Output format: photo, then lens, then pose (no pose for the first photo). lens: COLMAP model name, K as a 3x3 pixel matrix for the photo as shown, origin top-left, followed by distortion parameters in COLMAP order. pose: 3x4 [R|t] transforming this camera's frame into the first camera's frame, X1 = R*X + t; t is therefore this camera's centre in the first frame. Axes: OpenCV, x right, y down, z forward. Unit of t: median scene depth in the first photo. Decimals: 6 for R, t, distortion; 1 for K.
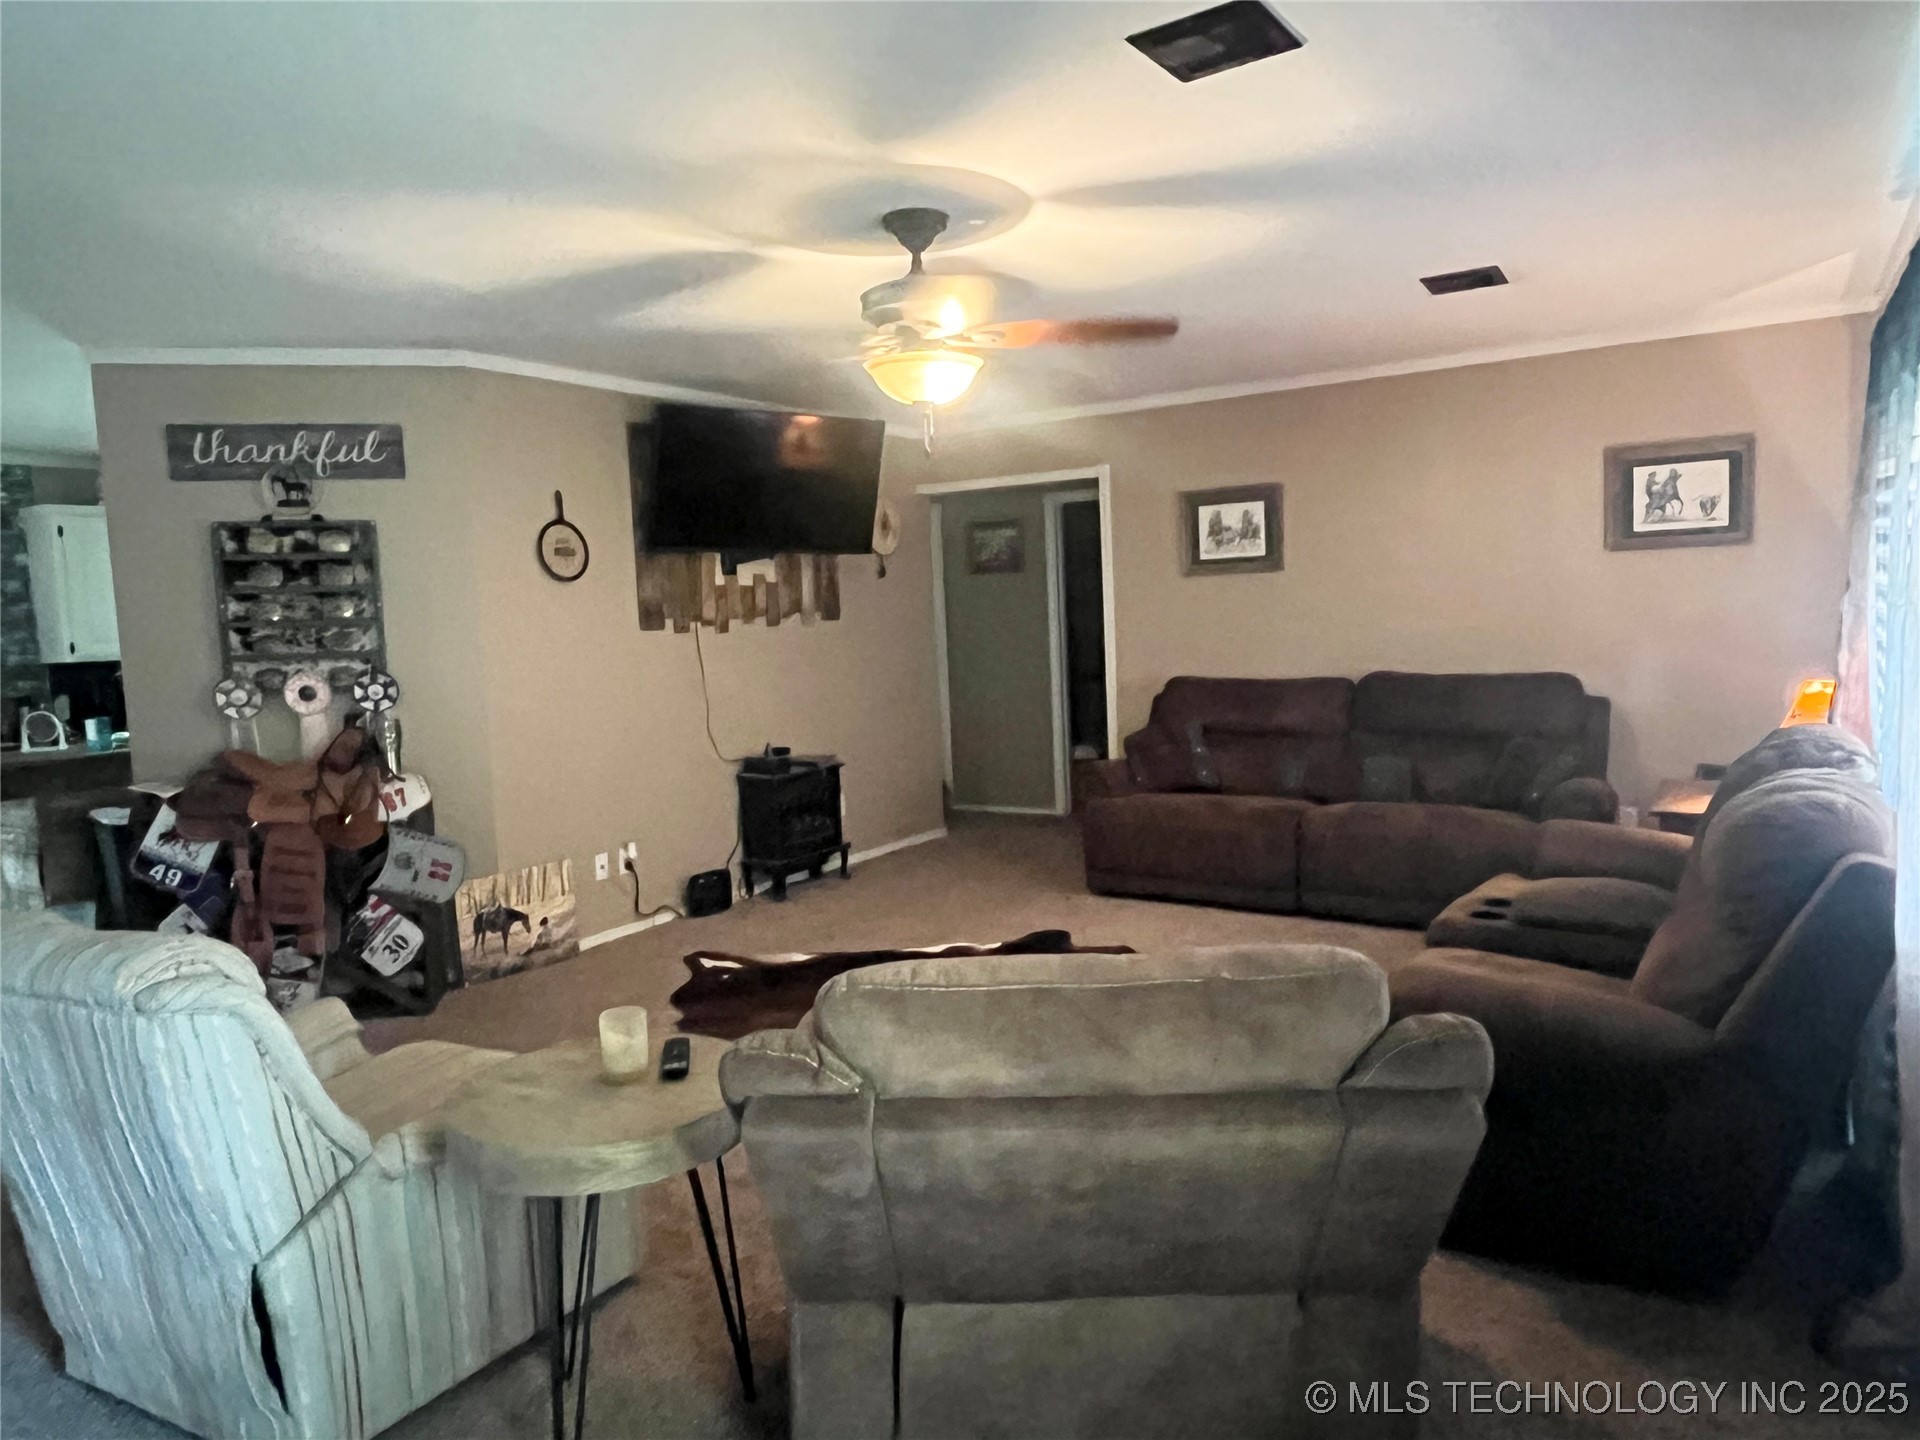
lens RADIAL K [[1229.3, 0, 960.0], [0, 1229.3, 720.0], [0, 0, 1]] dist [-0.000697, -0.000215]
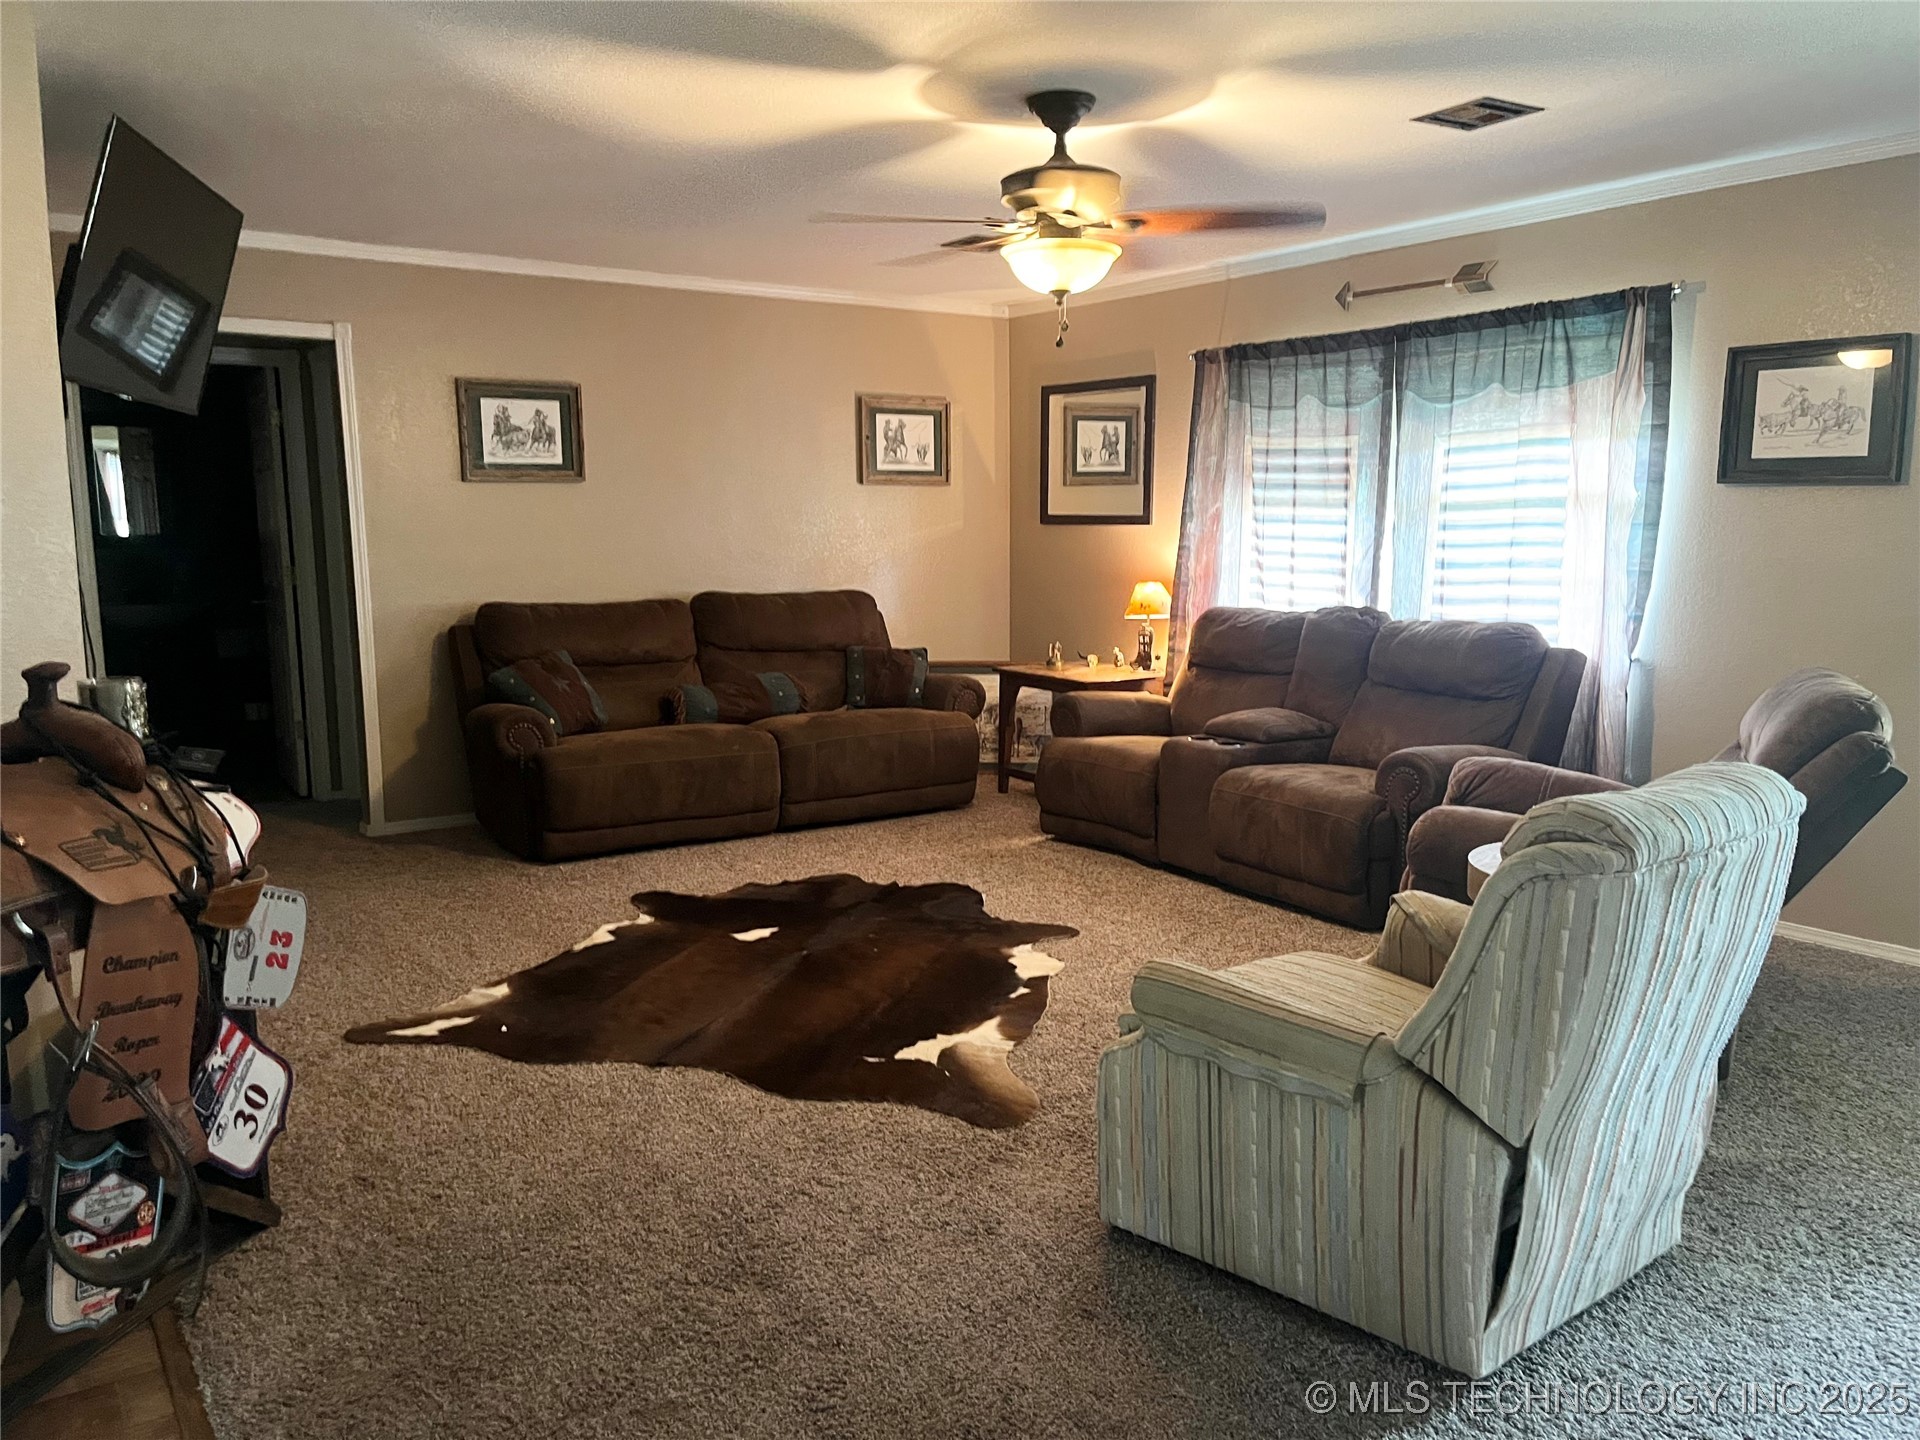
lens RADIAL K [[1454.4, 0, 960.0], [0, 1454.4, 720.0], [0, 0, 1]] dist [0.068231, -0.001764]
pose [[0.394285, -0.087462, 0.914817, -0.733696], [0.069774, 0.995437, 0.065097, 0.001026], [-0.916336, 0.038163, 0.398588, 0.383532]]
